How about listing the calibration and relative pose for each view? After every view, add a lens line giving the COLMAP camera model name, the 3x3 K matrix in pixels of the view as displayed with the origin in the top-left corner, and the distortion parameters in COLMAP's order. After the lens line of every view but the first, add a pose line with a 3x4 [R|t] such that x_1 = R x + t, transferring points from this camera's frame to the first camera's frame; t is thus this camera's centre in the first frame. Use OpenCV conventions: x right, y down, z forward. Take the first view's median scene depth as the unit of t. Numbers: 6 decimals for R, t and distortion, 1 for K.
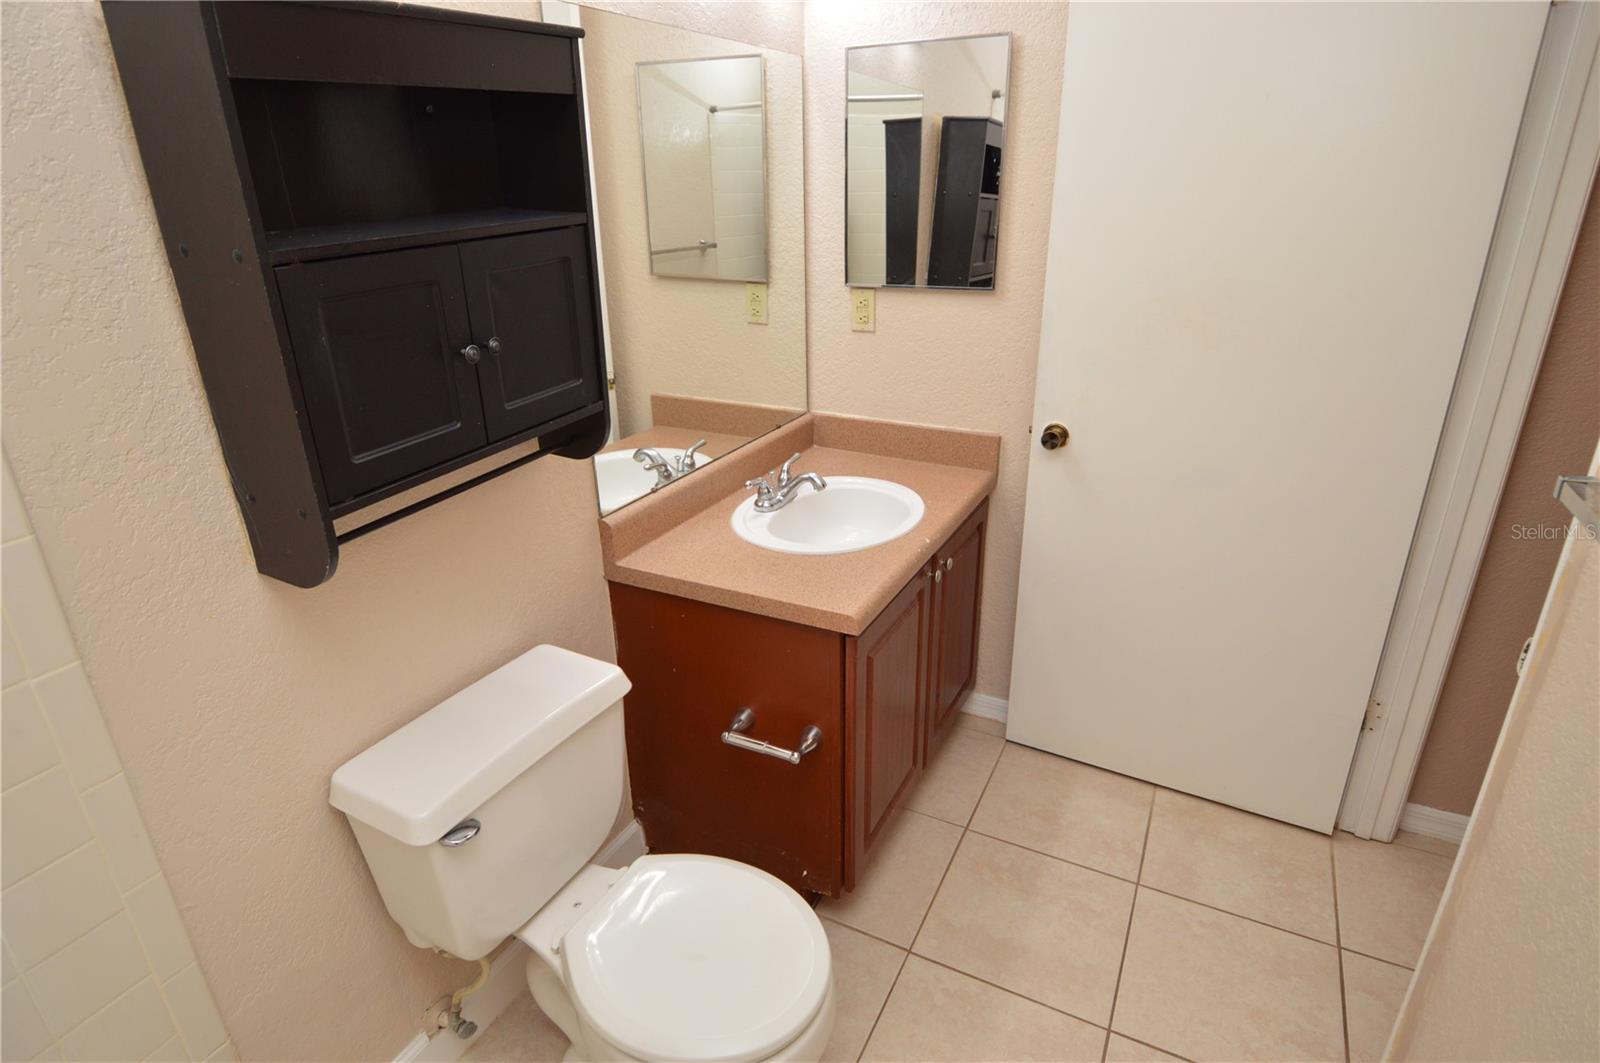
lens RADIAL K [[838.0, 0, 800.0], [0, 838.0, 531.5], [0, 0, 1]] dist [-0.002984, -0.035354]
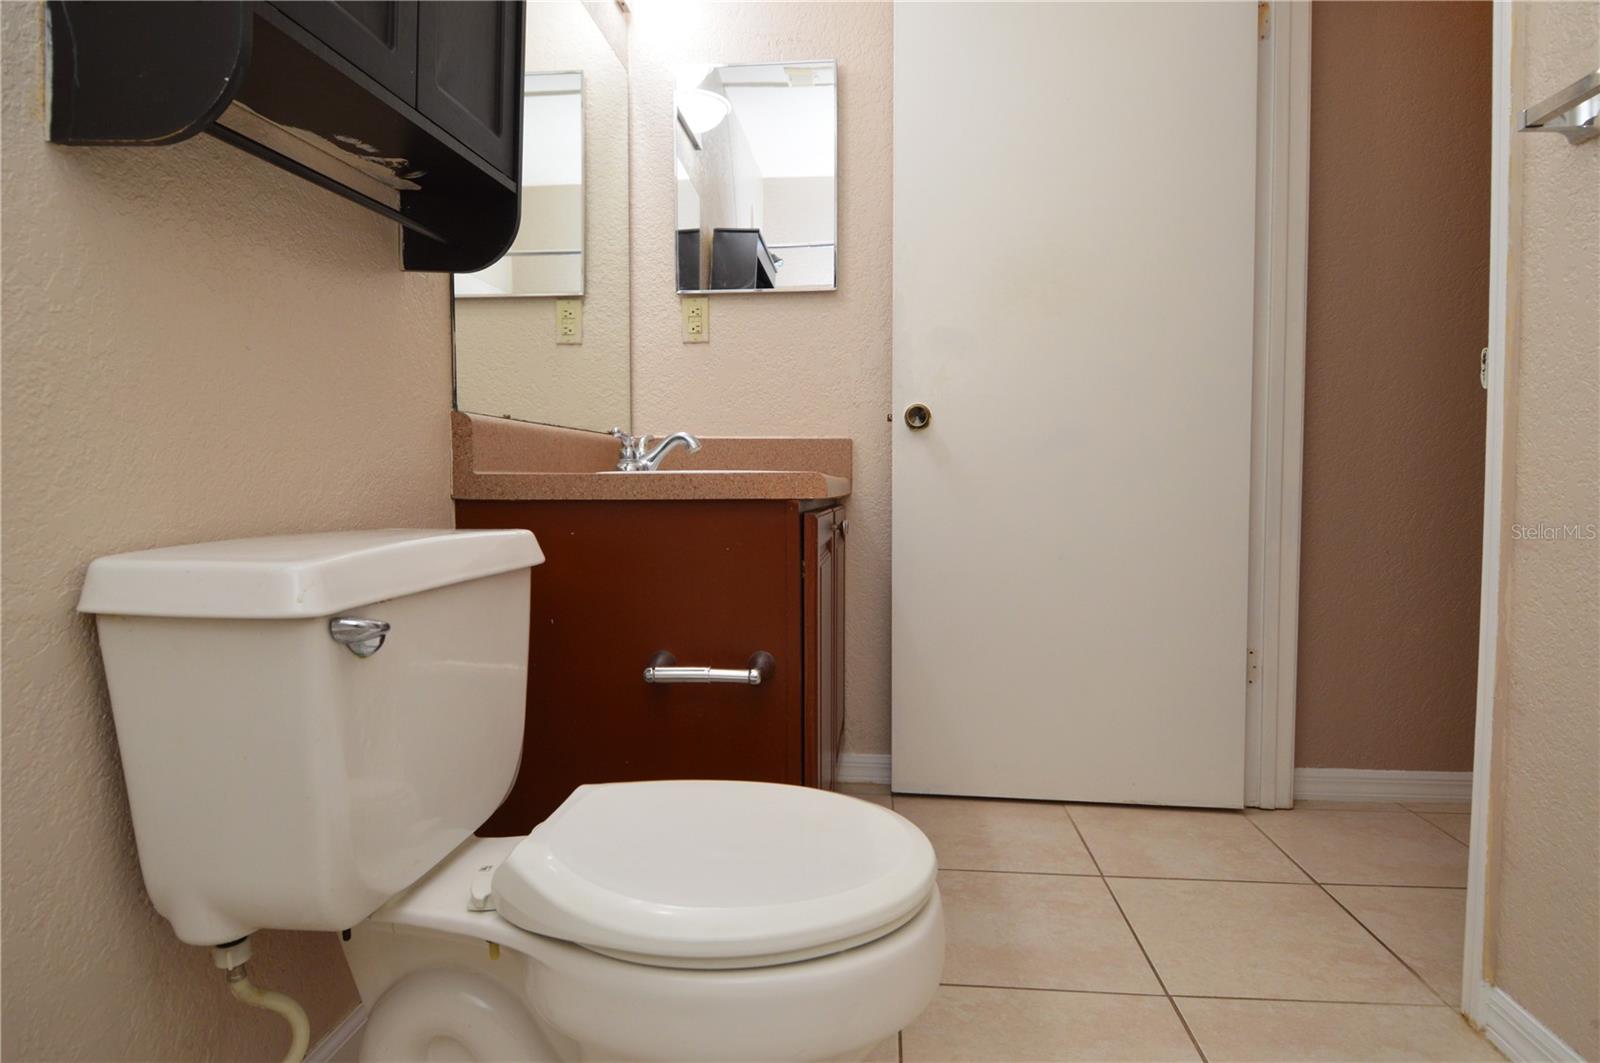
lens RADIAL K [[873.6, 0, 800.0], [0, 873.6, 531.5], [0, 0, 1]] dist [-0.015489, -0.028236]
pose [[0.929366, -0.005657, 0.369116, -0.182332], [0.126470, 0.944254, -0.303958, 0.278223], [-0.346820, 0.329170, 0.878273, 0.181747]]
